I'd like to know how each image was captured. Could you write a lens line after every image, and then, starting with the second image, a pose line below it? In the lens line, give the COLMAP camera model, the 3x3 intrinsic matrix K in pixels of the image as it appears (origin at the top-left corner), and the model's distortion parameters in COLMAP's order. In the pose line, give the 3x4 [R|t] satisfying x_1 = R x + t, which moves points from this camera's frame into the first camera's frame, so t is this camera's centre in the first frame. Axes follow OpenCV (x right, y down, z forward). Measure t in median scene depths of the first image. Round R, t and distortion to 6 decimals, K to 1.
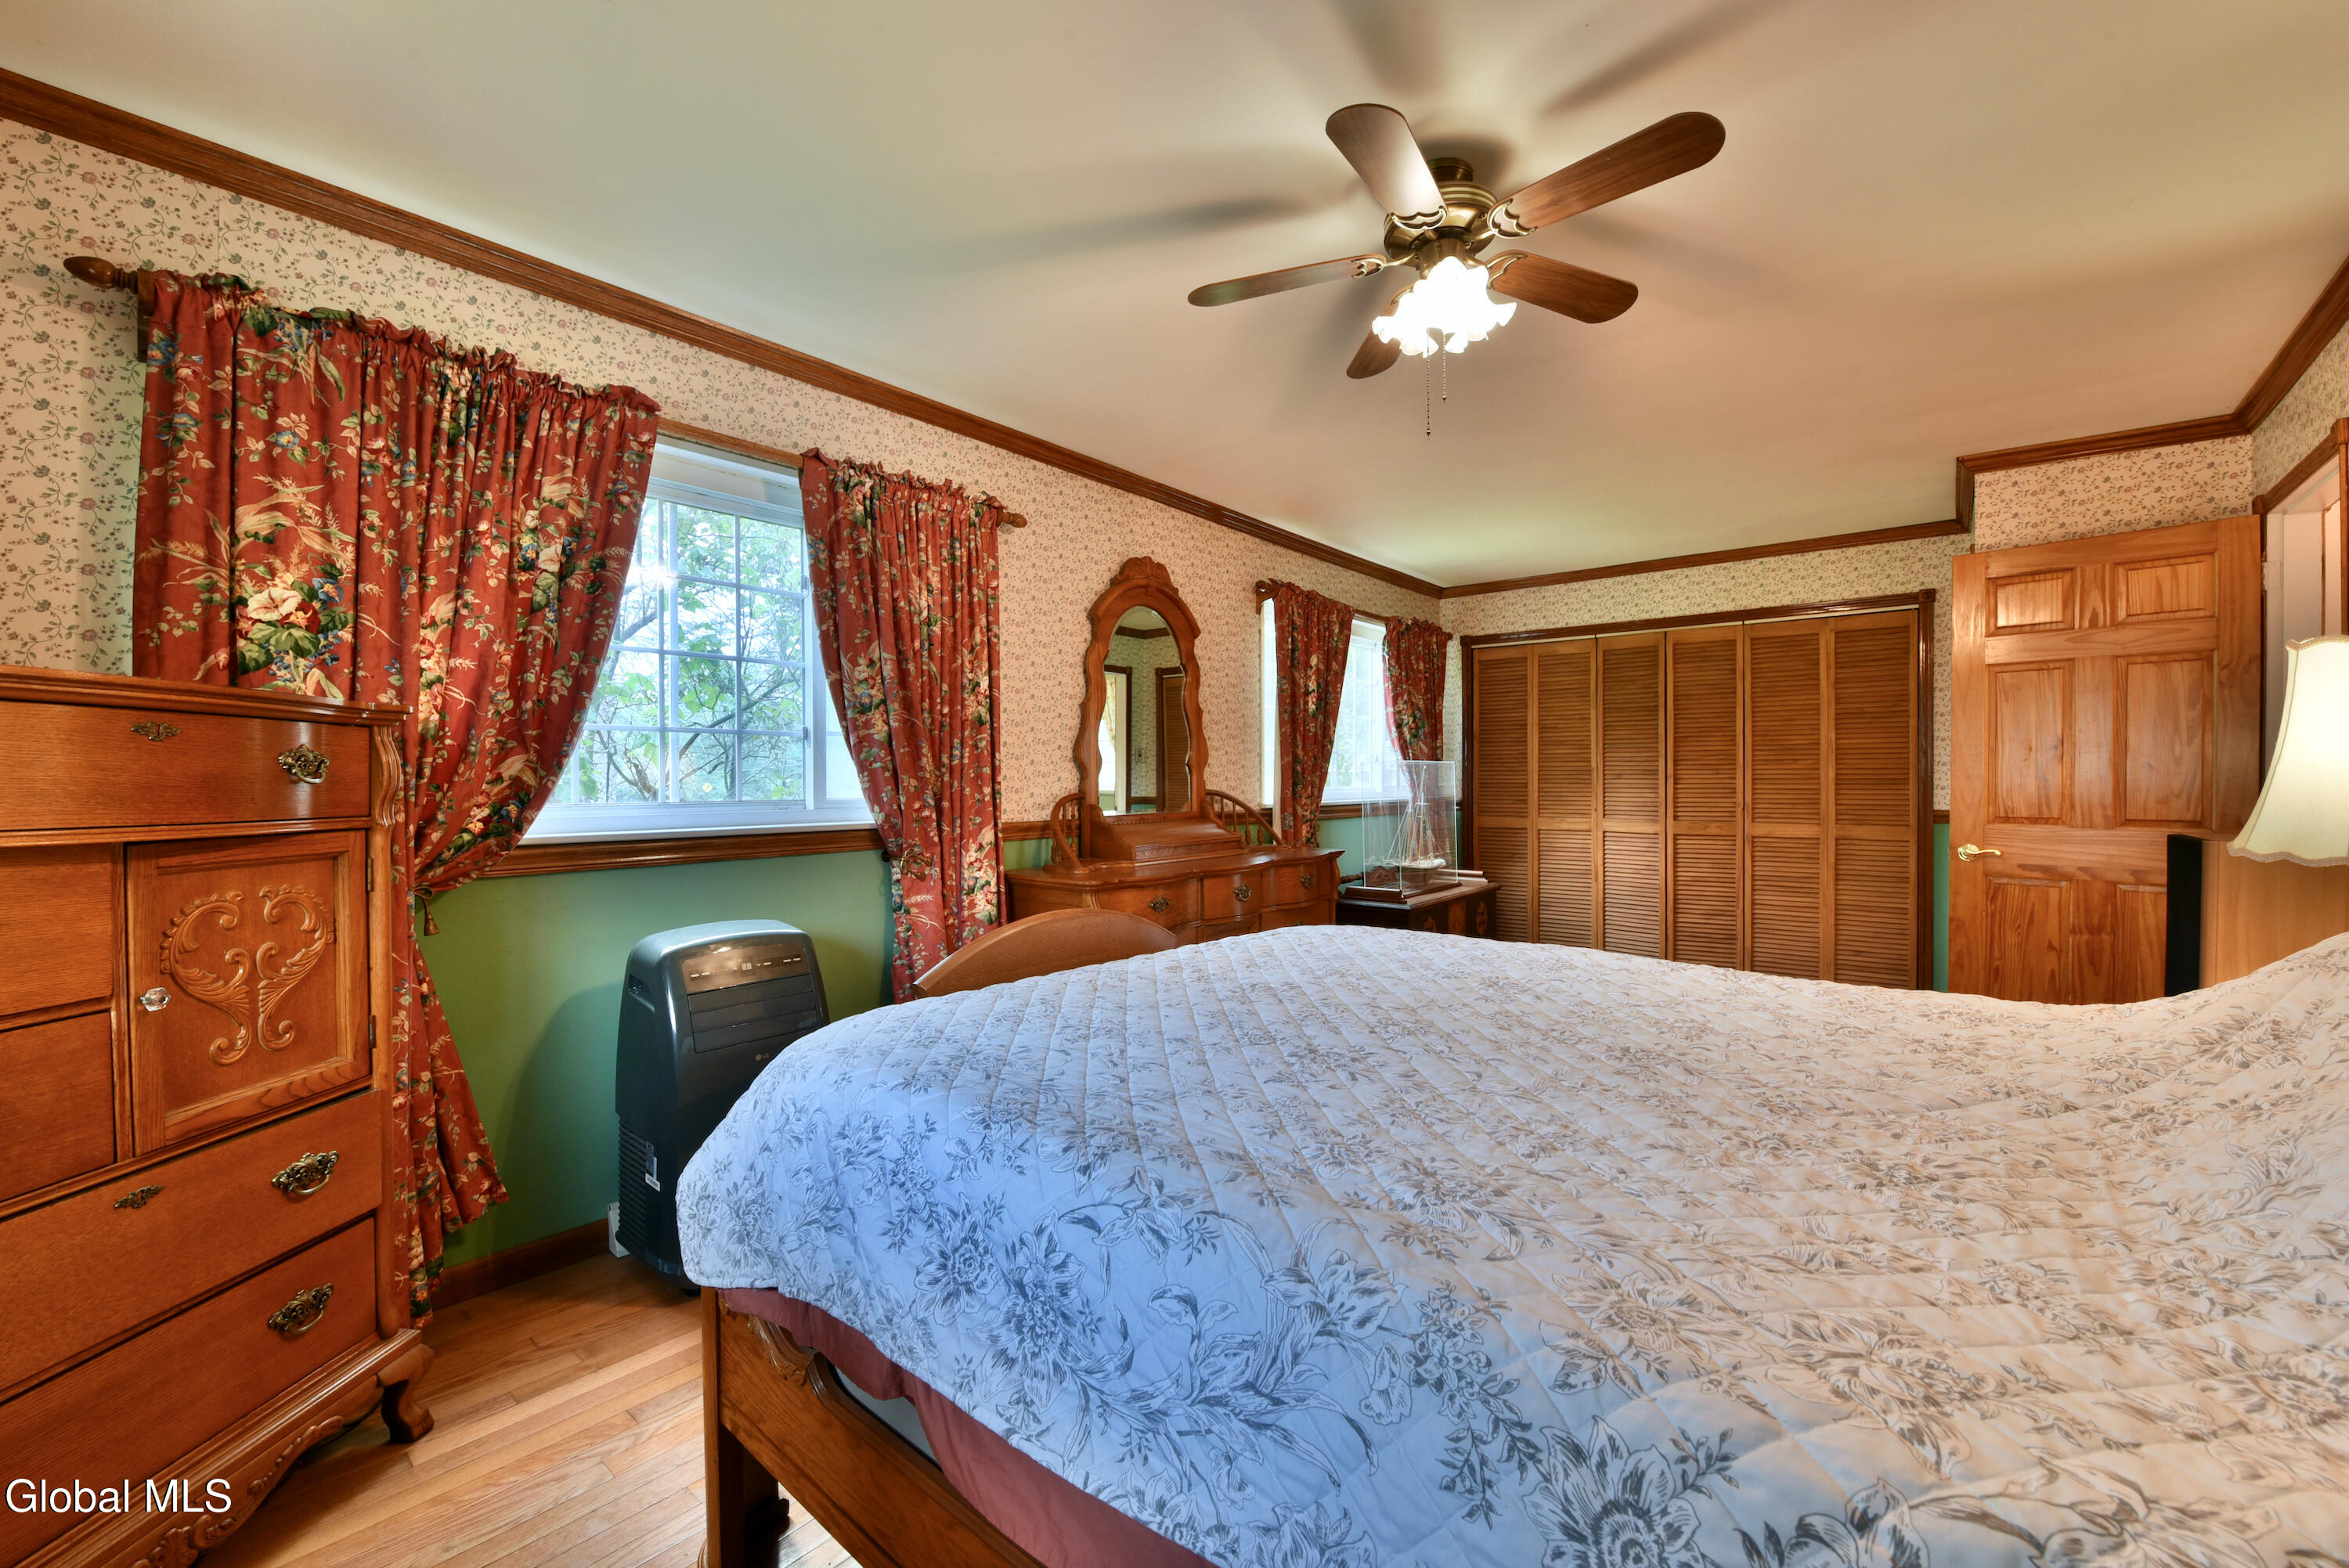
lens RADIAL K [[959.2, 0, 1178.5], [0, 959.2, 787.7], [0, 0, 1]] dist [-0.018912, -0.001360]
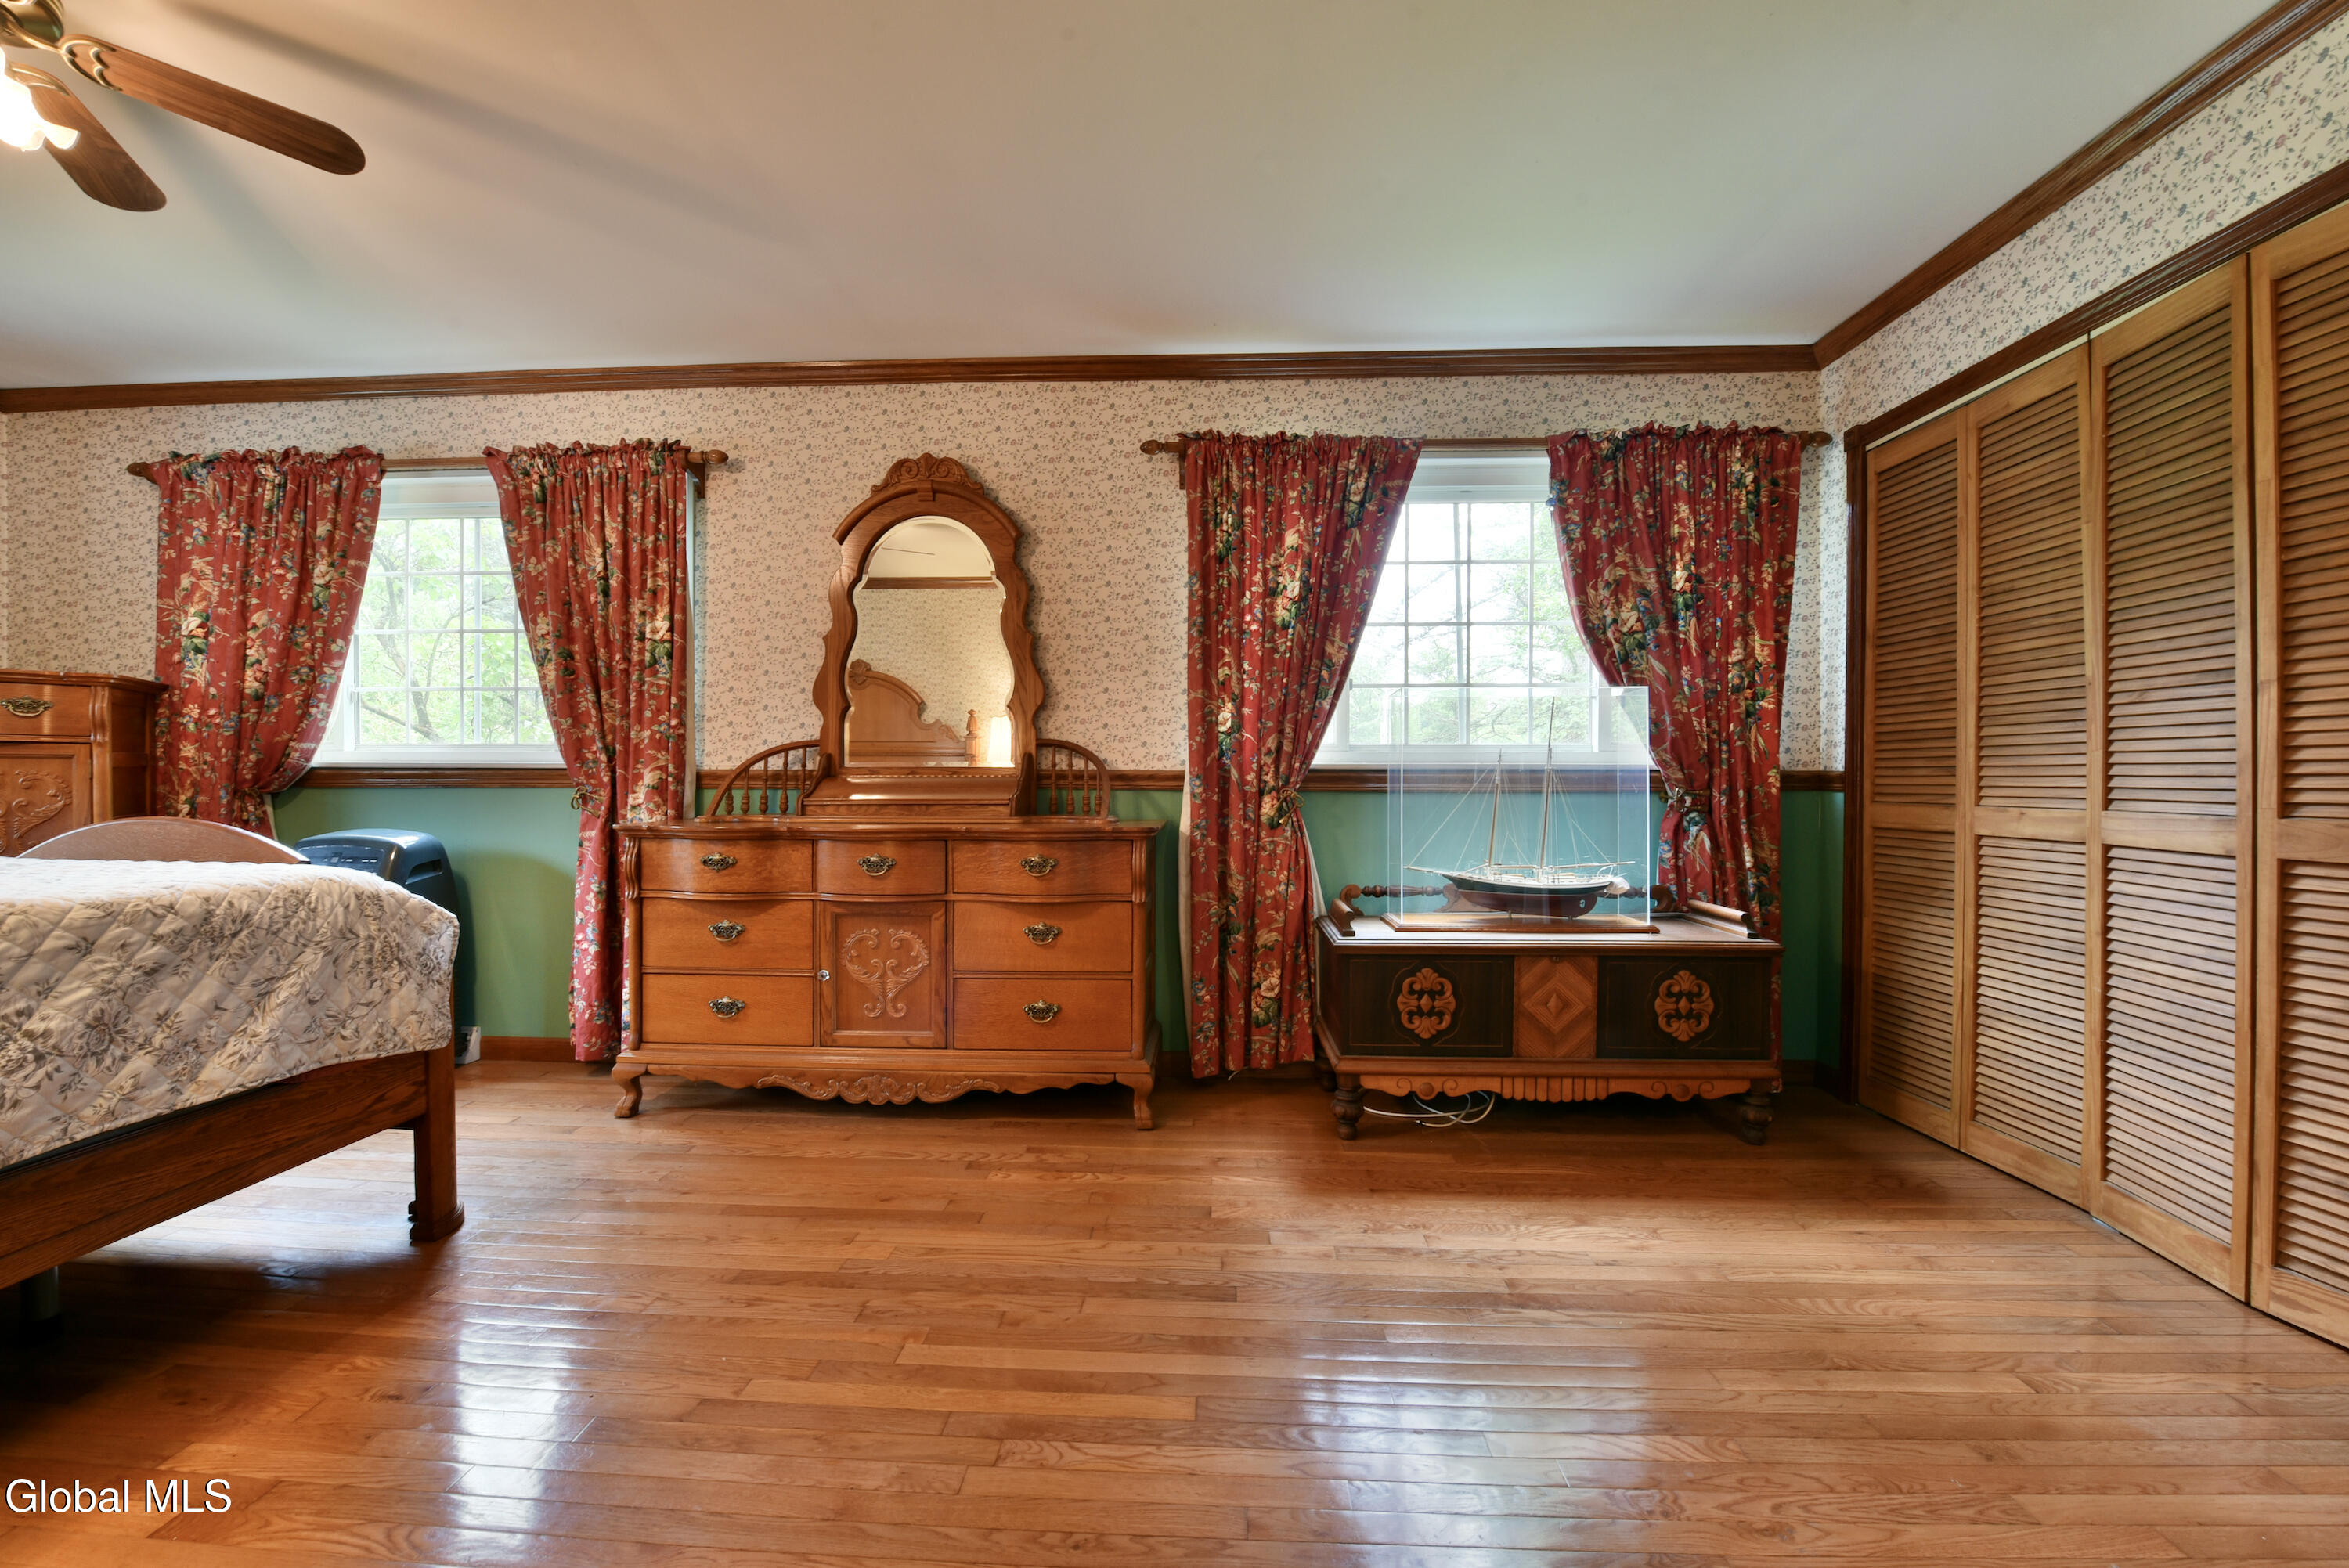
lens RADIAL K [[959.2, 0, 1178.5], [0, 959.2, 787.7], [0, 0, 1]] dist [-0.018912, -0.001360]
pose [[0.587577, 0.011399, -0.809088, 0.588974], [-0.014276, 0.999891, 0.003719, 0.029971], [0.809042, 0.009365, 0.587676, 0.539128]]
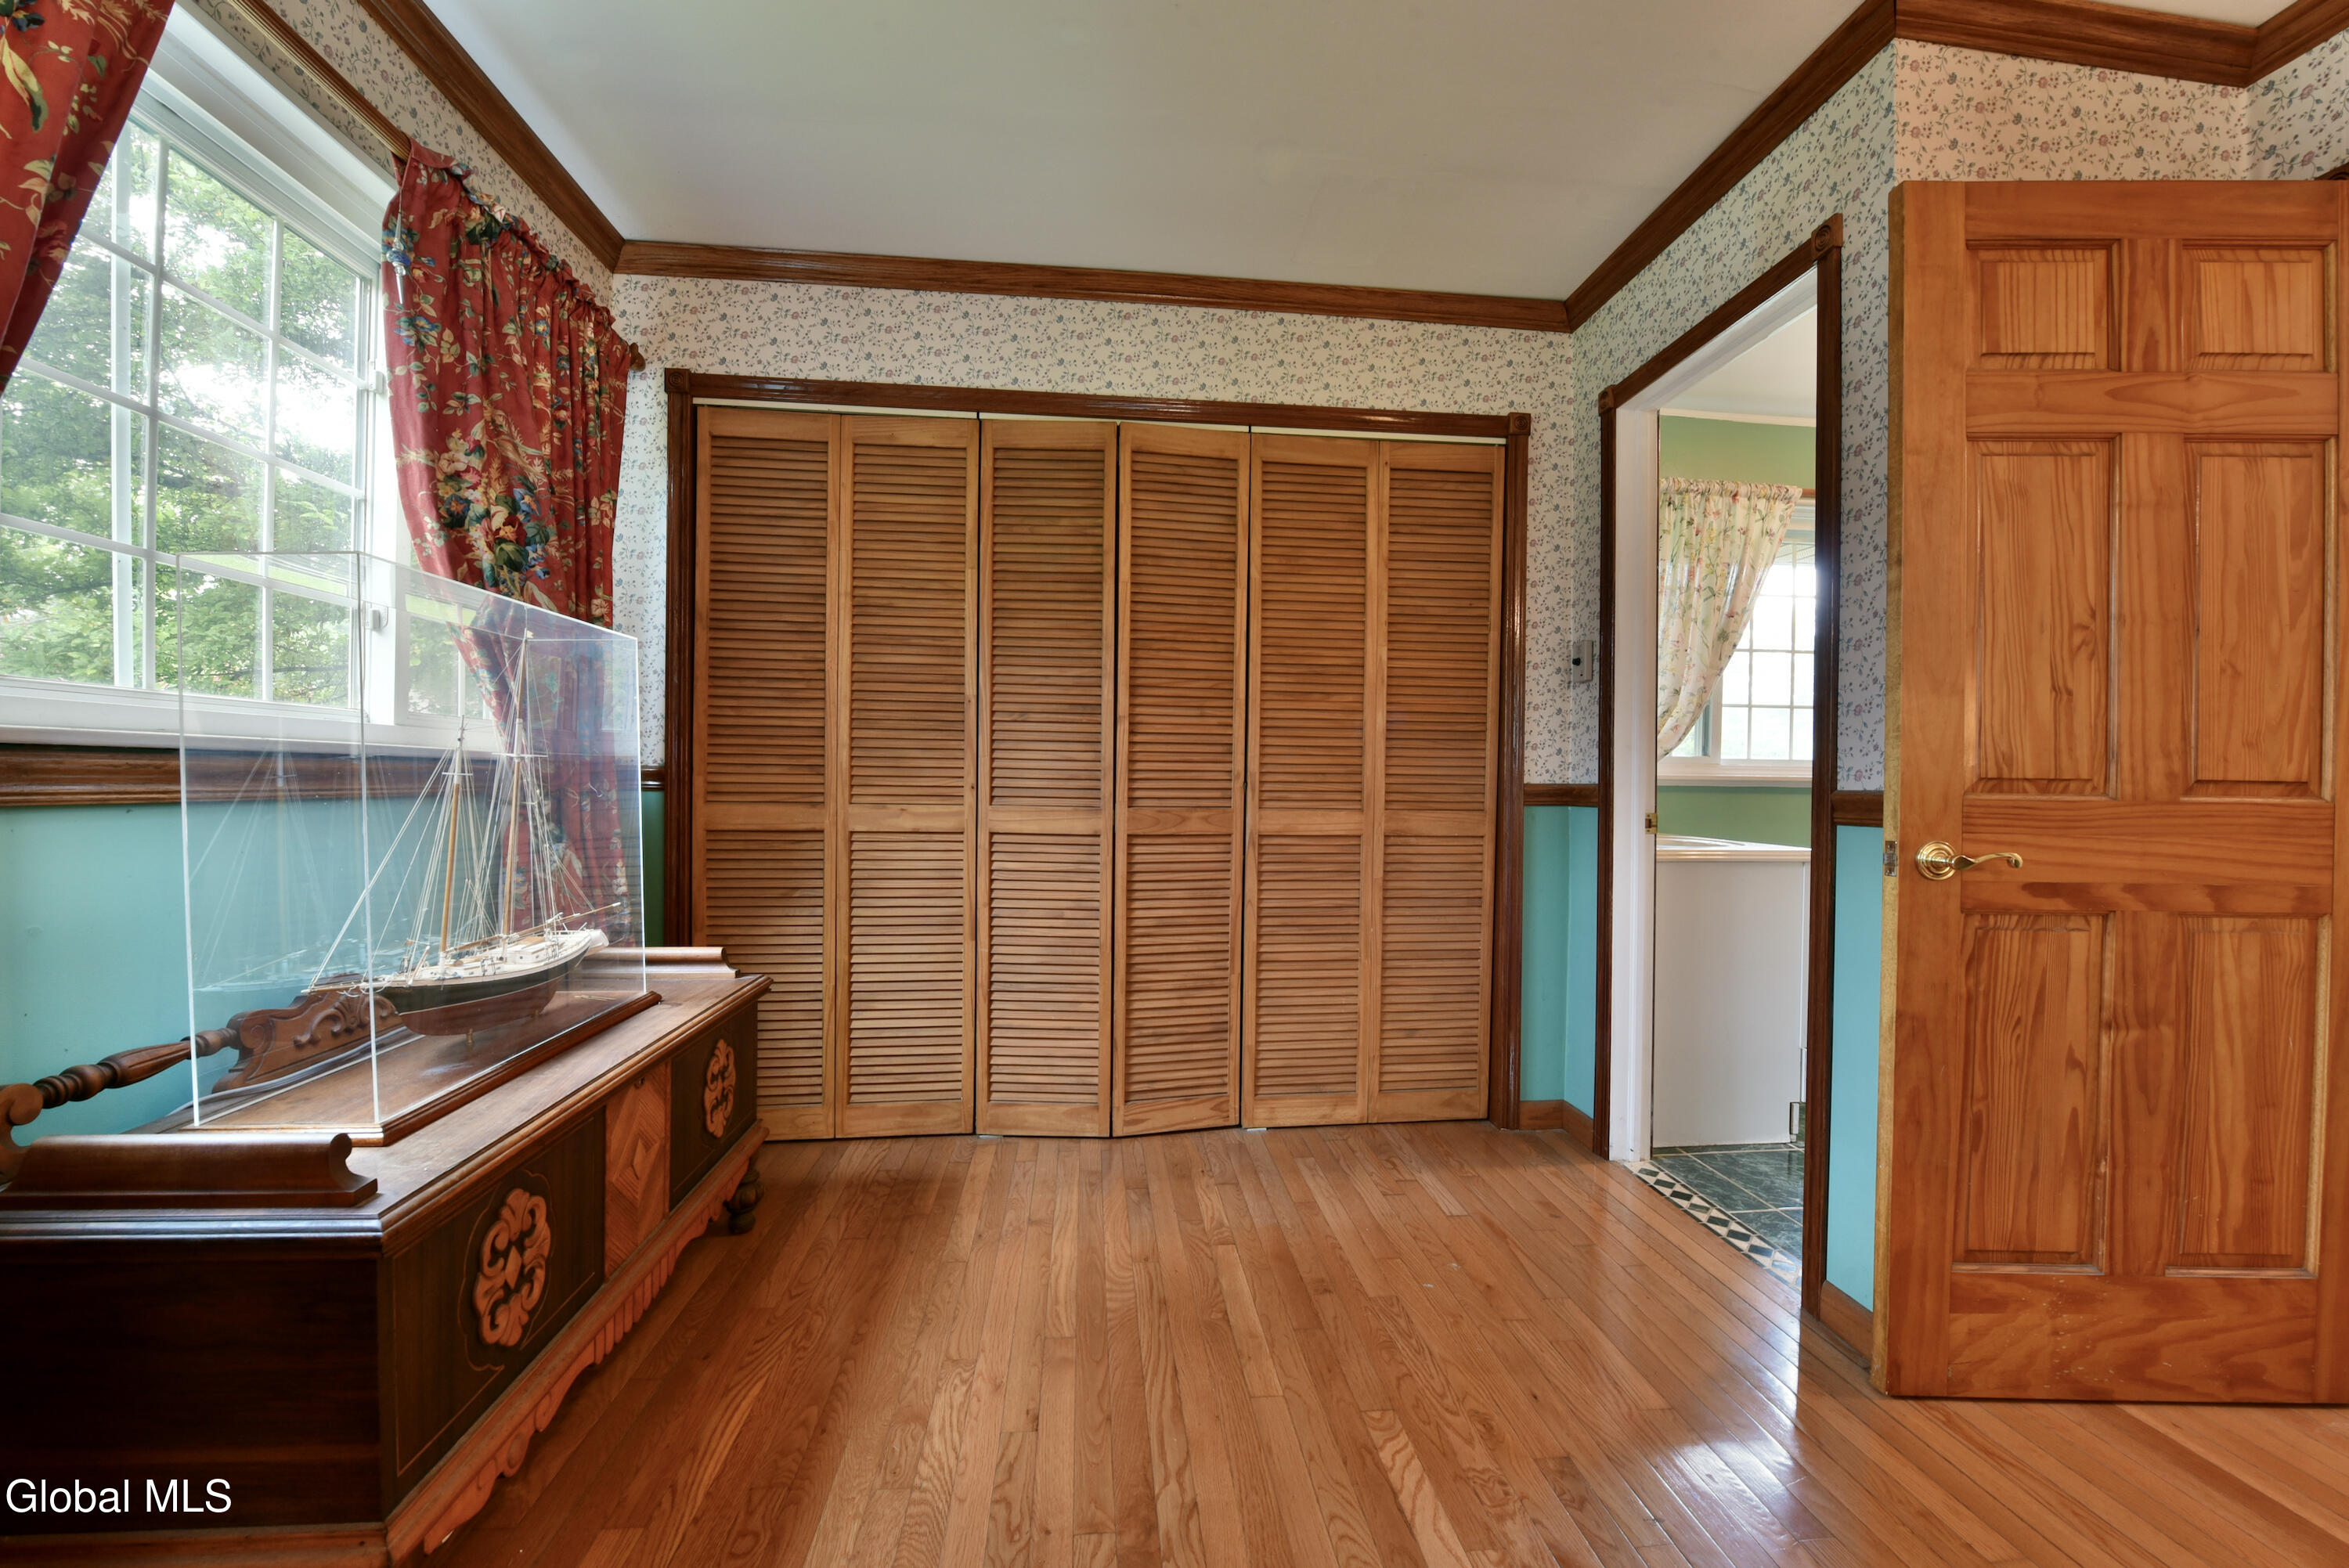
lens RADIAL K [[942.4, 0, 1170.0], [0, 942.4, 789.6], [0, 0, 1]] dist [-0.016794, -0.000684]
pose [[0.712467, 0.006138, 0.701679, 0.202938], [-0.006012, 0.999978, -0.002643, 0.028008], [-0.701680, -0.002336, 0.712489, 0.675676]]
